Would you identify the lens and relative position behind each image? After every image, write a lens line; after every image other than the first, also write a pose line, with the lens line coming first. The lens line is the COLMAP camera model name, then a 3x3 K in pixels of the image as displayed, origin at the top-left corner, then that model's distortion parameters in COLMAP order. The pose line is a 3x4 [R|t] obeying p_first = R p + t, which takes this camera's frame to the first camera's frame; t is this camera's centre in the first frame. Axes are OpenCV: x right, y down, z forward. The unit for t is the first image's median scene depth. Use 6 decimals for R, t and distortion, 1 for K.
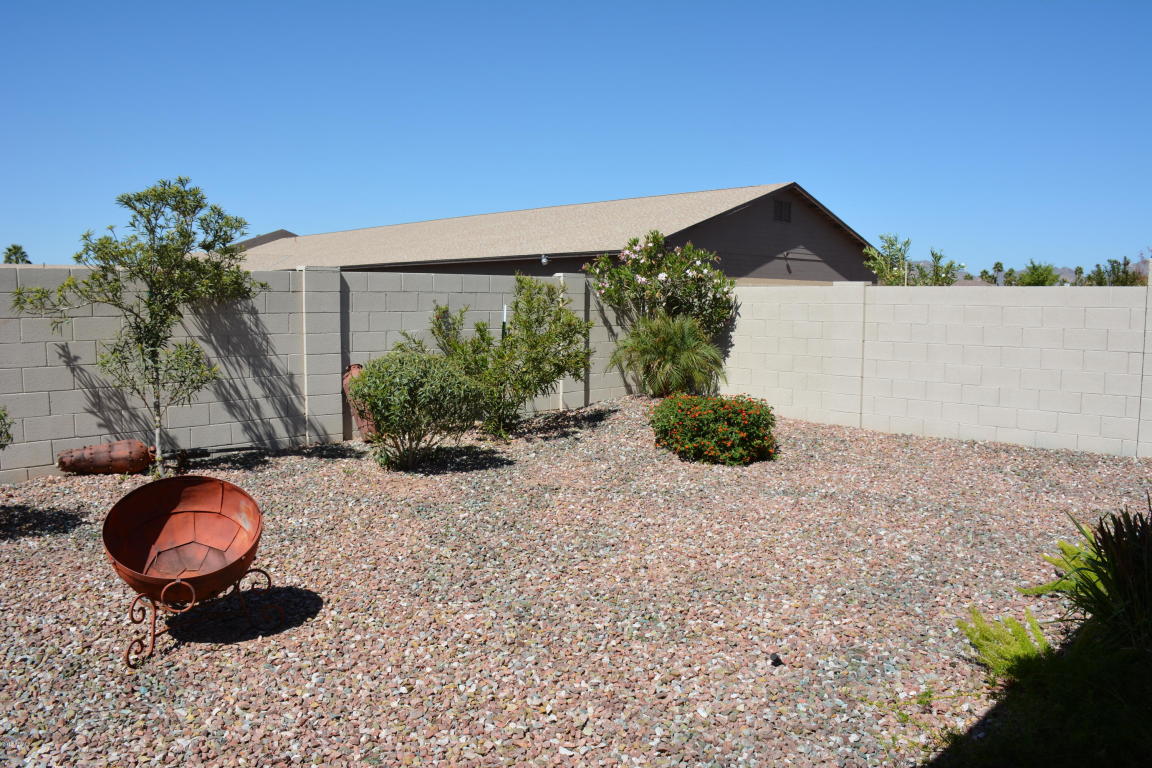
lens RADIAL K [[897.1, 0, 578.3], [0, 897.1, 394.2], [0, 0, 1]] dist [-0.156570, 0.101828]
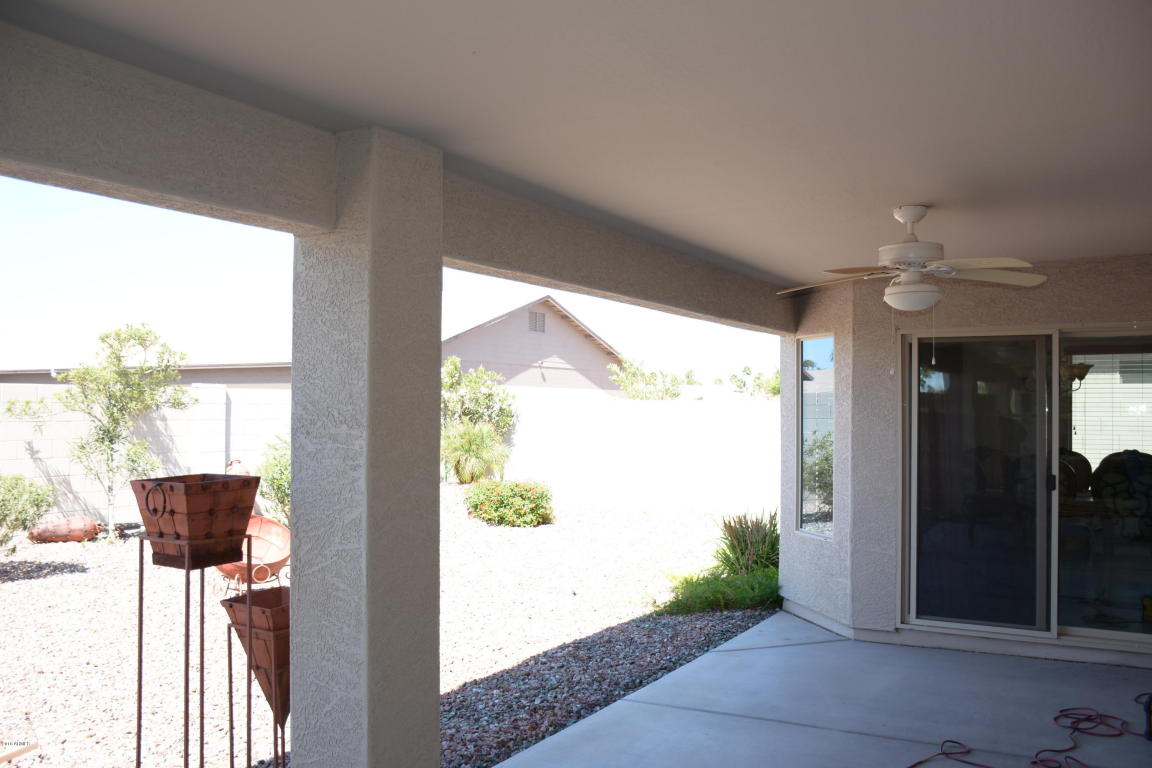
lens RADIAL K [[994.4, 0, 579.2], [0, 994.4, 394.9], [0, 0, 1]] dist [-0.118124, 0.138496]
pose [[0.962412, 0.005703, 0.271533, -0.162276], [0.025519, 0.993458, -0.111315, 0.044534], [-0.270391, 0.114060, 0.955970, -0.517799]]
